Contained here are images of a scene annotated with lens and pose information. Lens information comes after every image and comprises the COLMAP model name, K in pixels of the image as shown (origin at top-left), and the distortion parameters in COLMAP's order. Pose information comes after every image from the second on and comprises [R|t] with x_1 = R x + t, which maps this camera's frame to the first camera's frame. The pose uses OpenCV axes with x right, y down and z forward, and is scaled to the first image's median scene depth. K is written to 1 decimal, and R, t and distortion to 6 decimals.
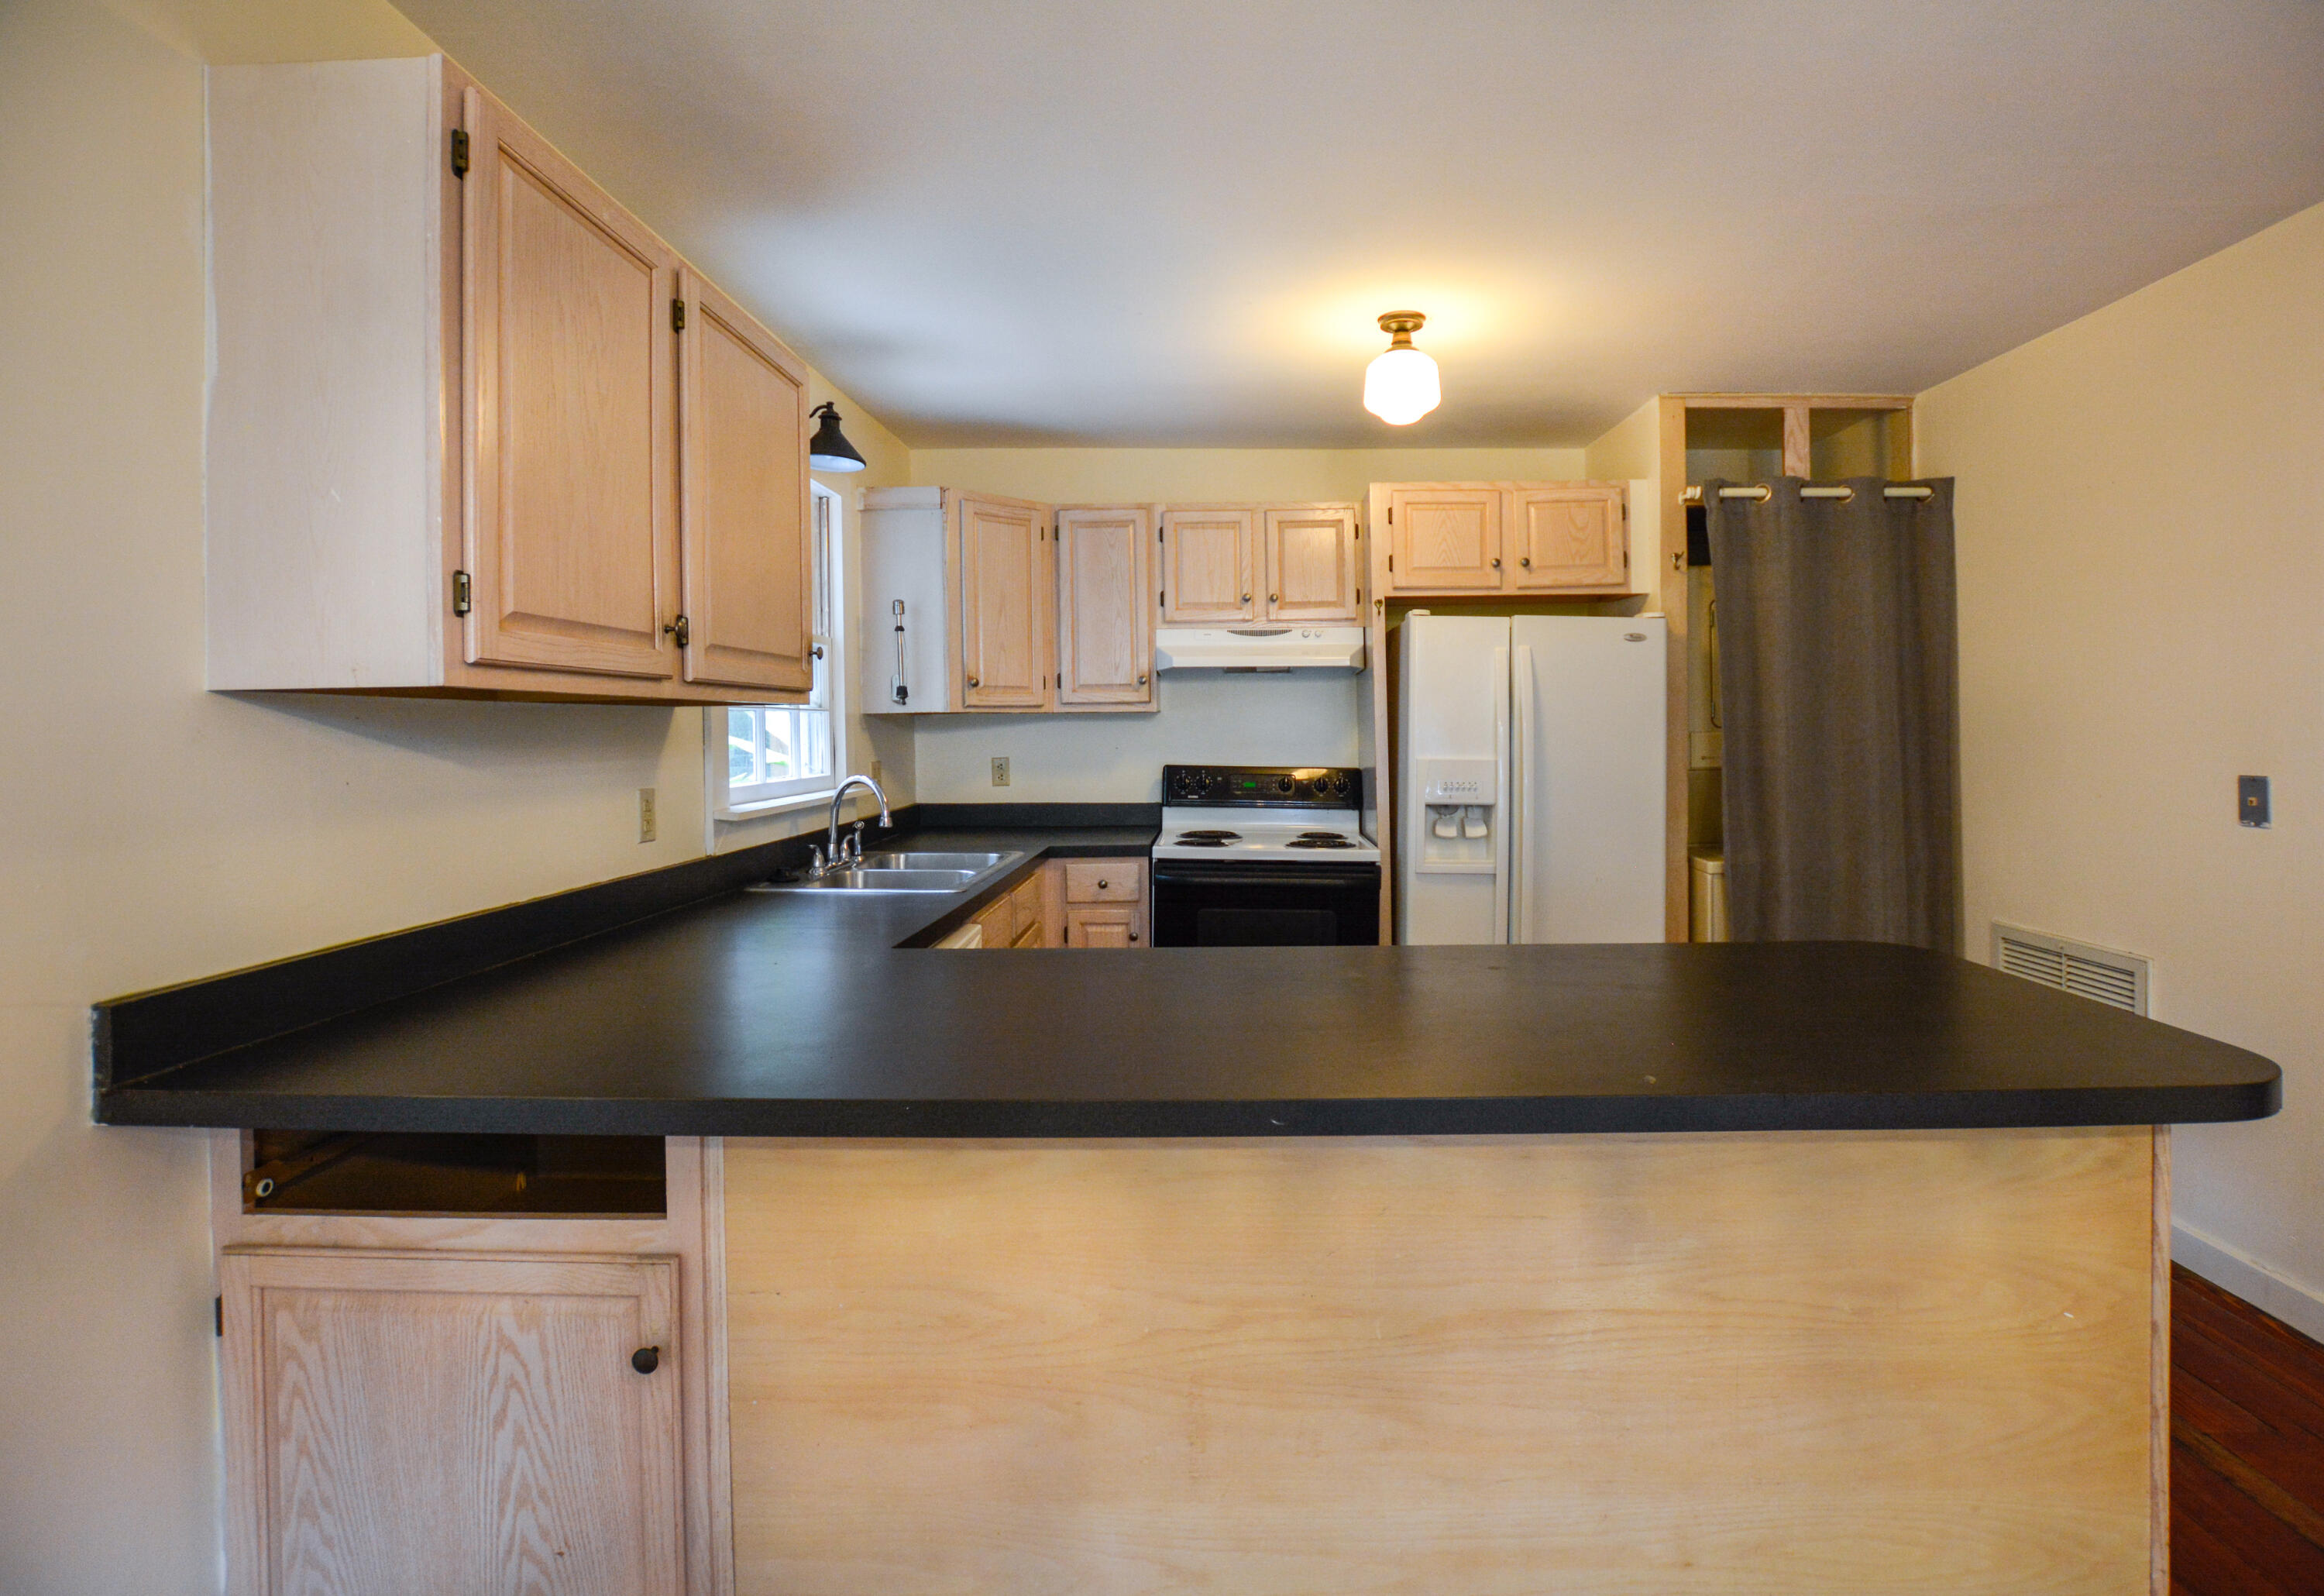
lens RADIAL K [[1062.4, 0, 1328.8], [0, 1062.4, 671.4], [0, 0, 1]] dist [-0.026135, 0.000221]
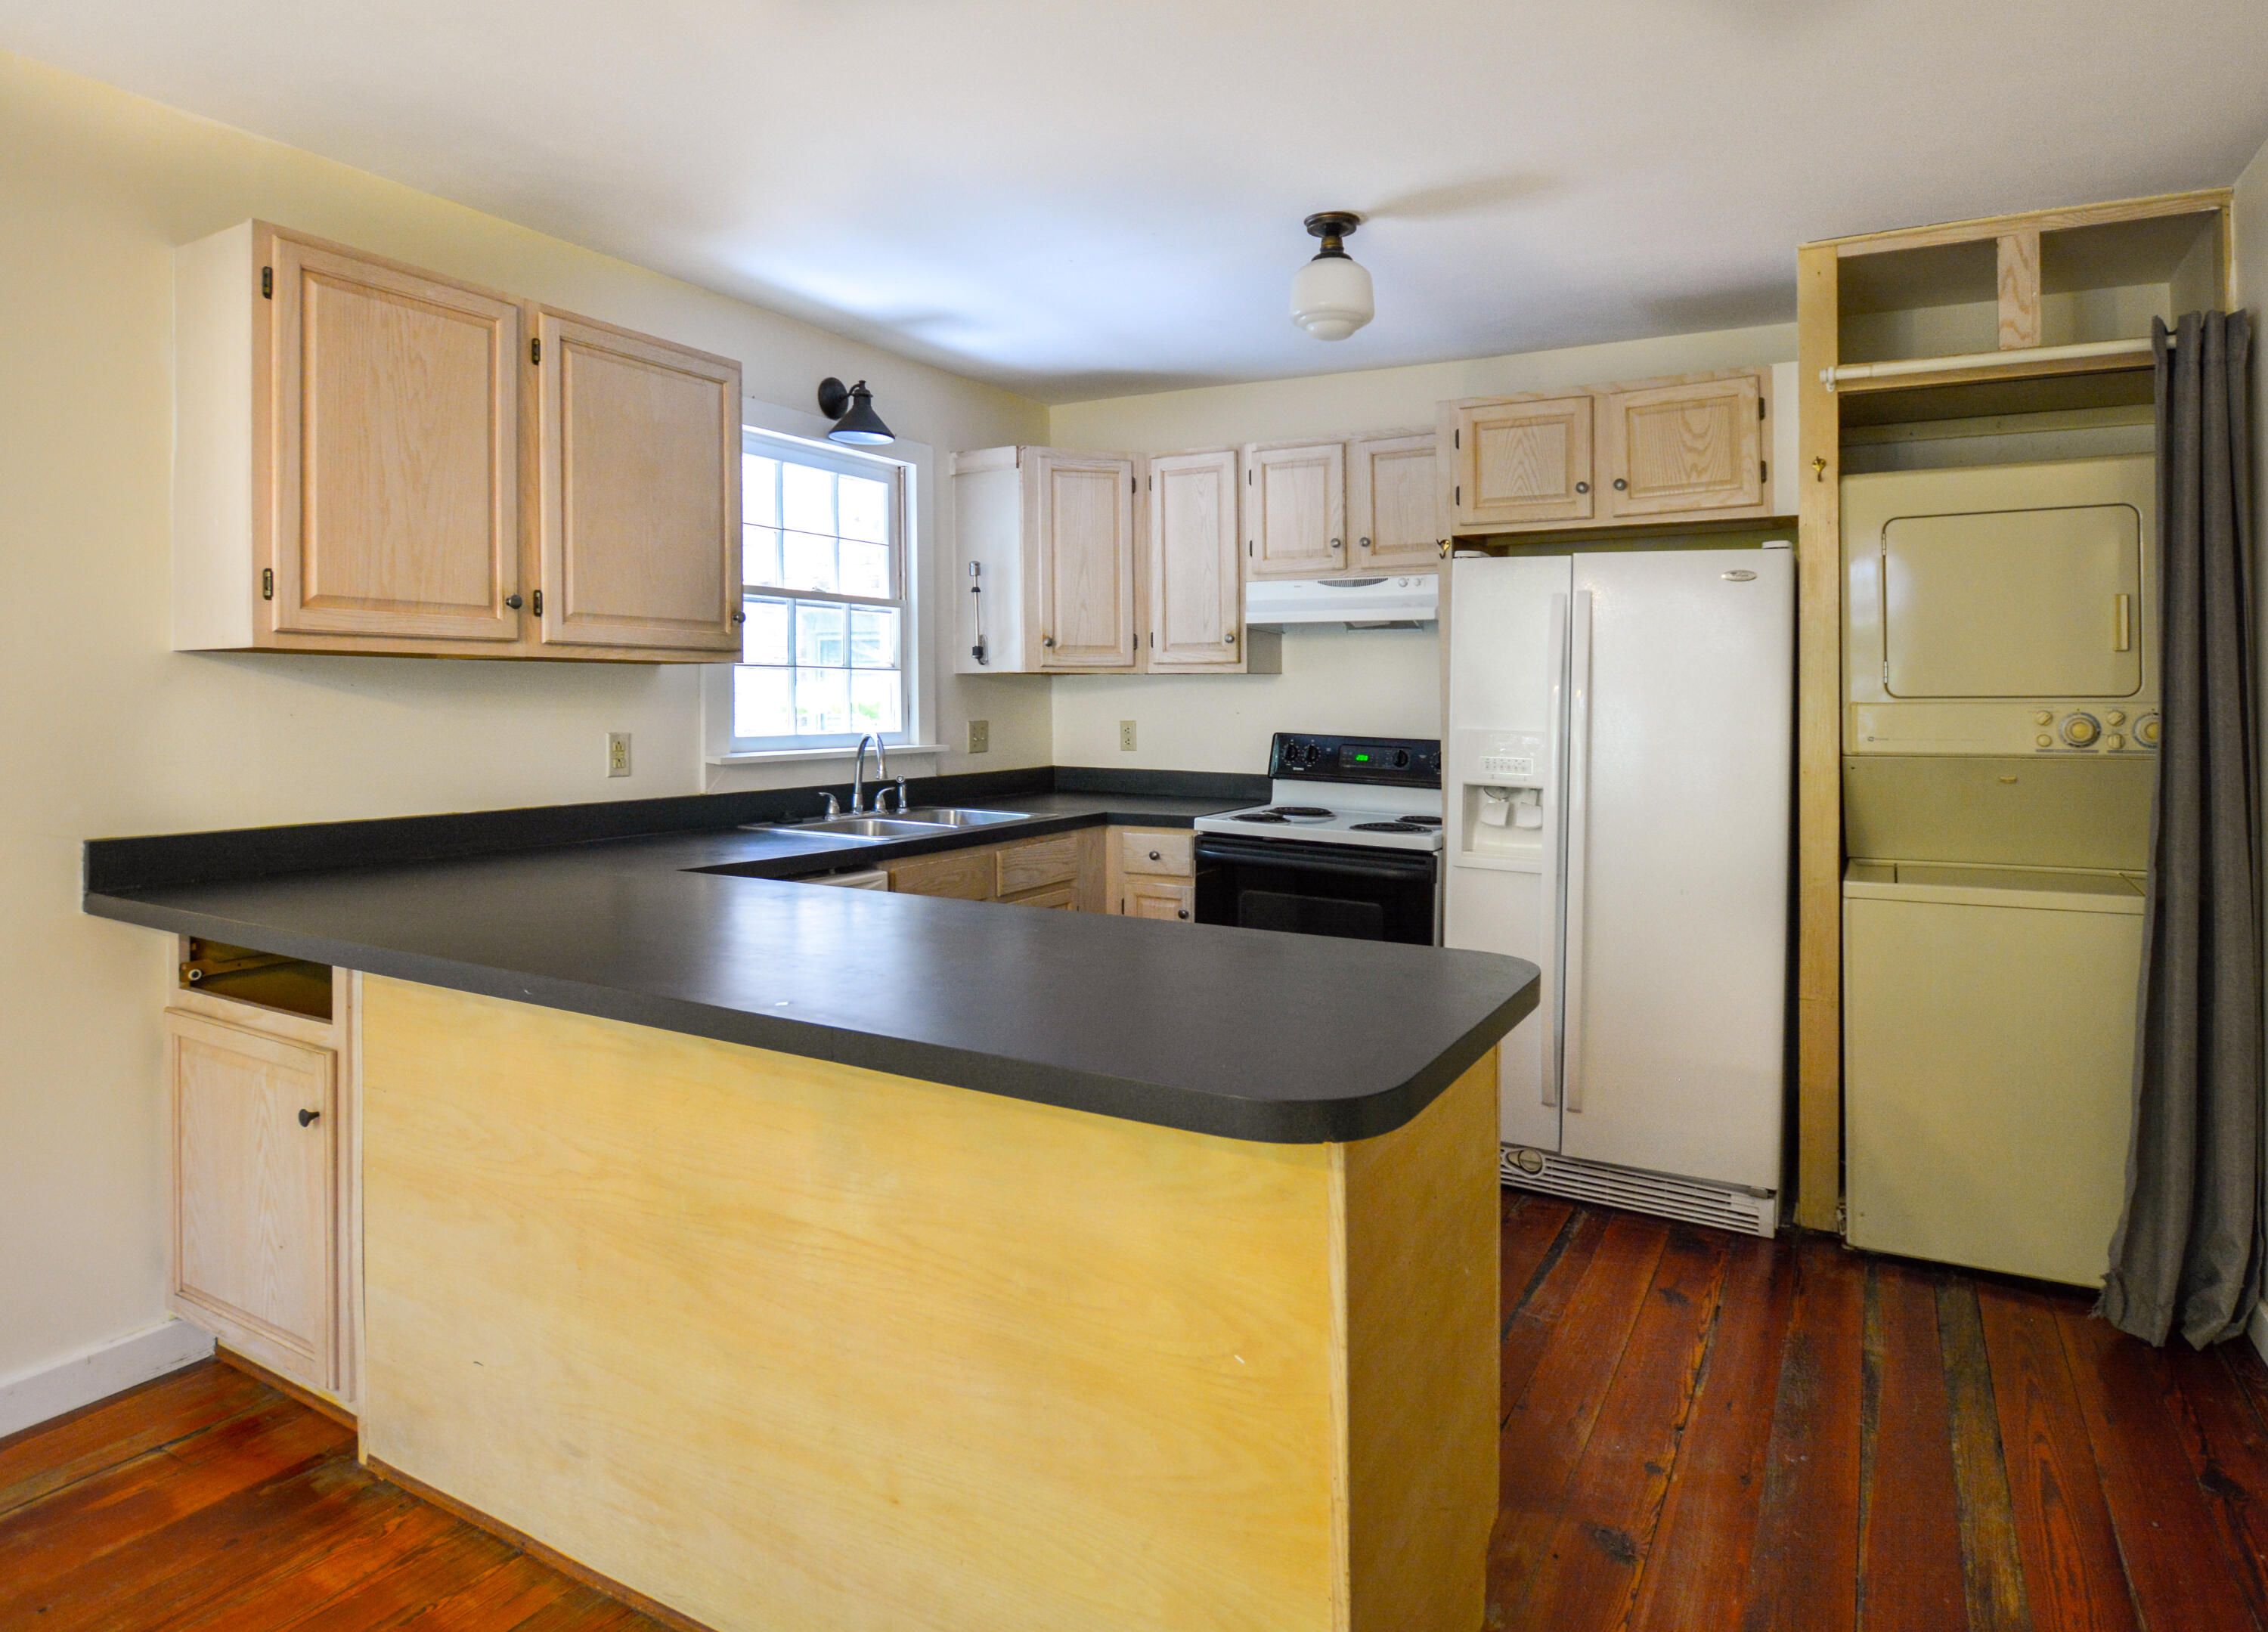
lens RADIAL K [[1332.7, 0, 1313.1], [0, 1332.7, 628.6], [0, 0, 1]] dist [-0.018175, -0.004274]
pose [[0.883423, -0.013357, -0.468385, 0.591523], [0.013469, 0.999904, -0.003111, 0.005998], [0.468382, -0.003560, 0.883519, 0.023444]]
